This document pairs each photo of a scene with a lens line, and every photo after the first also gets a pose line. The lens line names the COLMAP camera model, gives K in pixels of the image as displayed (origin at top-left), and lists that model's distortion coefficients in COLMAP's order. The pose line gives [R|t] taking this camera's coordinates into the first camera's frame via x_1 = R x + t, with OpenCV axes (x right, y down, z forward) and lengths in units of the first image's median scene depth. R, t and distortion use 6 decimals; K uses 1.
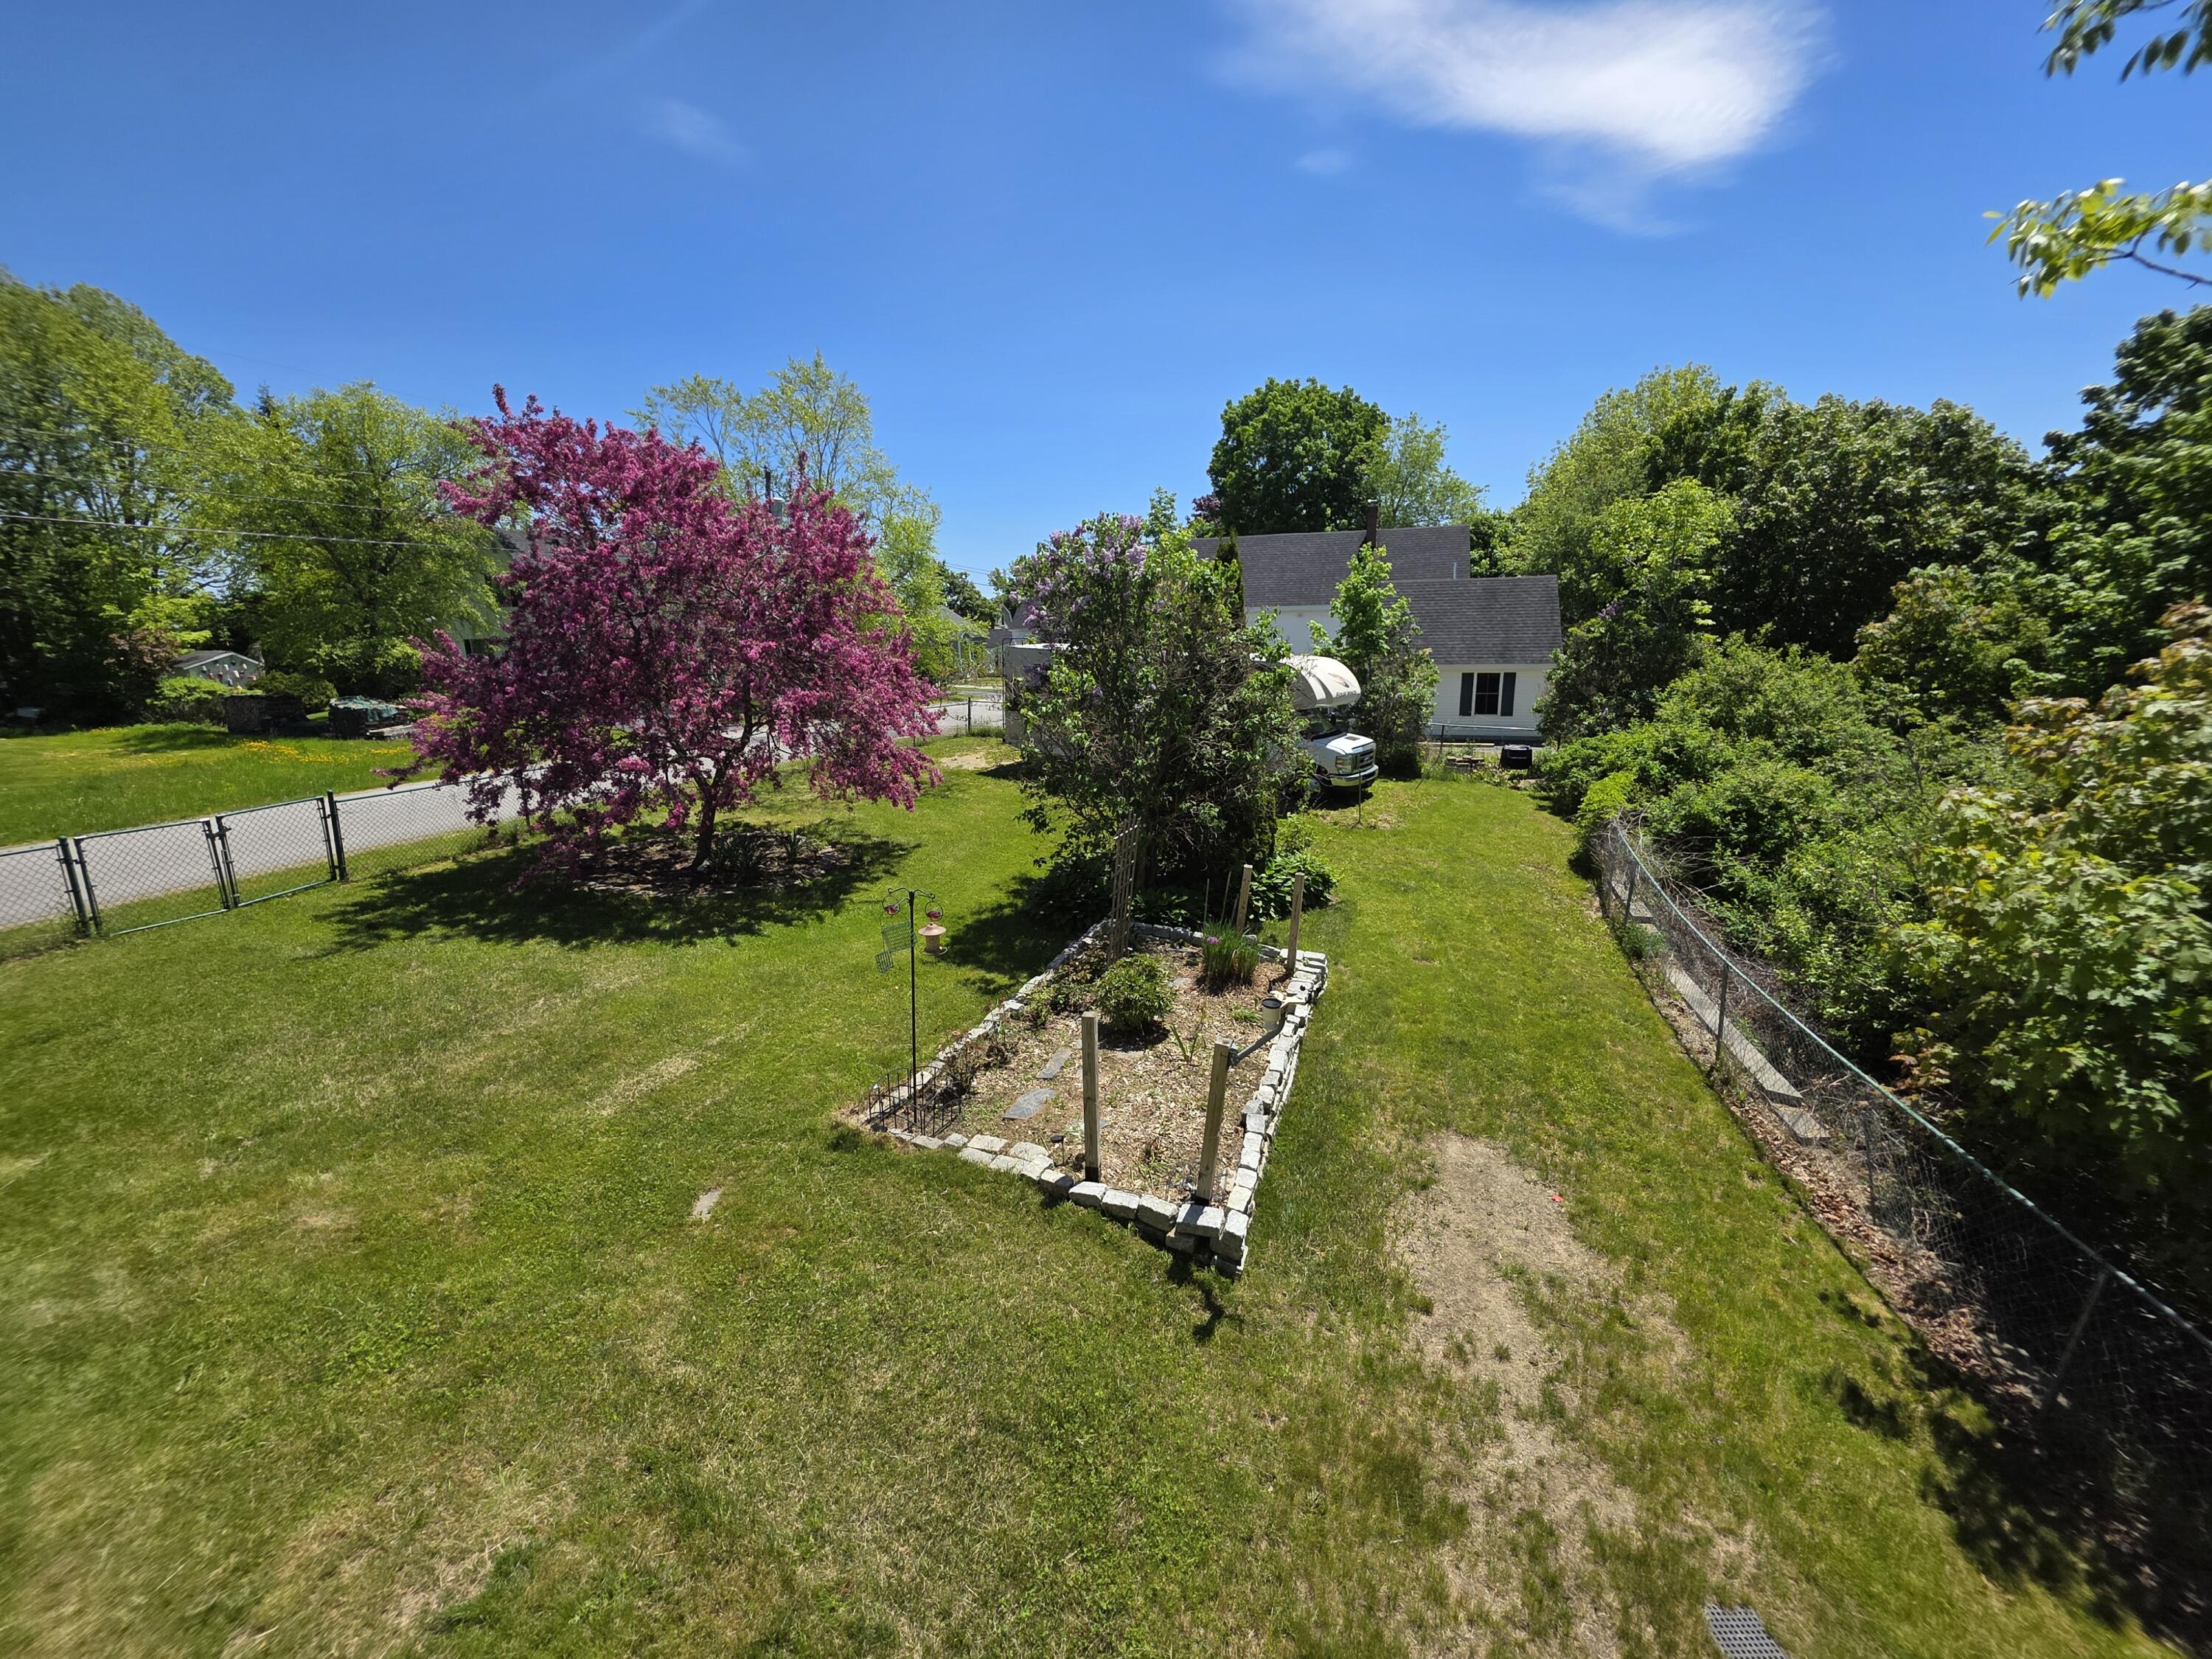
lens RADIAL K [[892.5, 0, 1114.3], [0, 892.5, 826.8], [0, 0, 1]] dist [-0.001740, -0.000342]
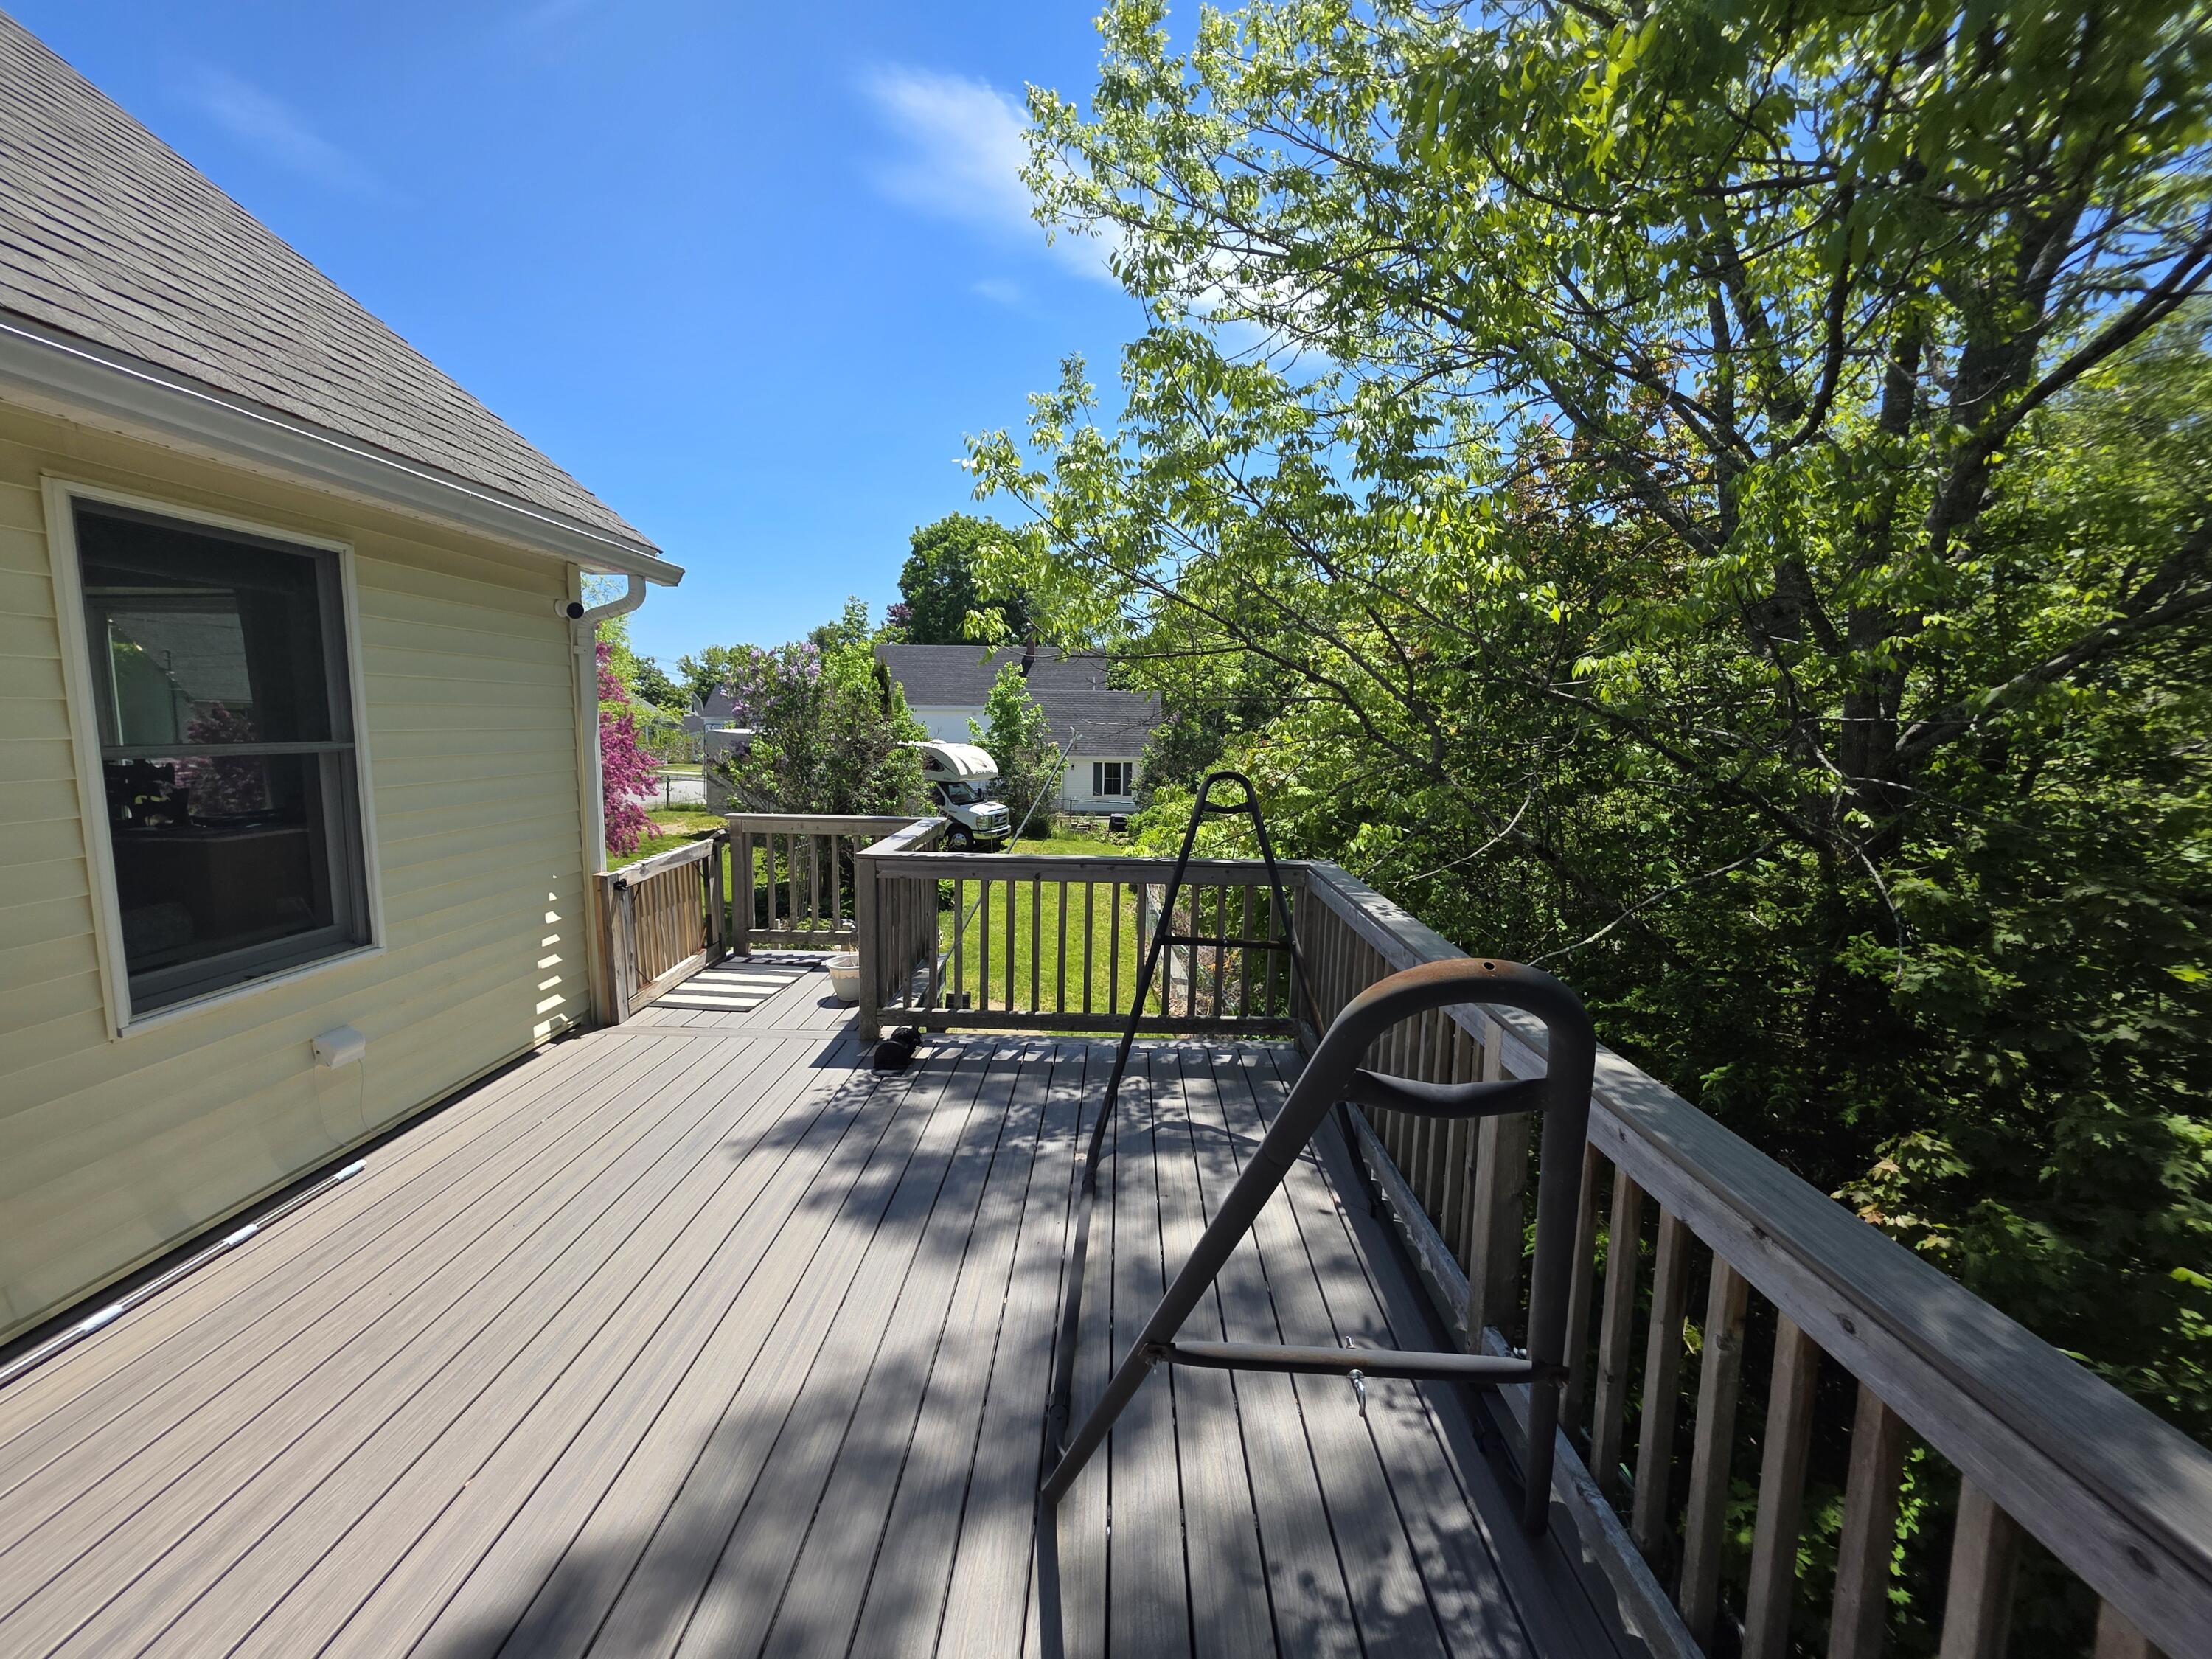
lens RADIAL K [[892.5, 0, 1114.3], [0, 892.5, 826.8], [0, 0, 1]] dist [-0.001740, -0.000342]
pose [[0.948472, -0.003395, 0.316842, 0.013753], [0.036662, 0.994403, -0.099094, 0.059551], [-0.314732, 0.105604, 0.943288, -0.262114]]
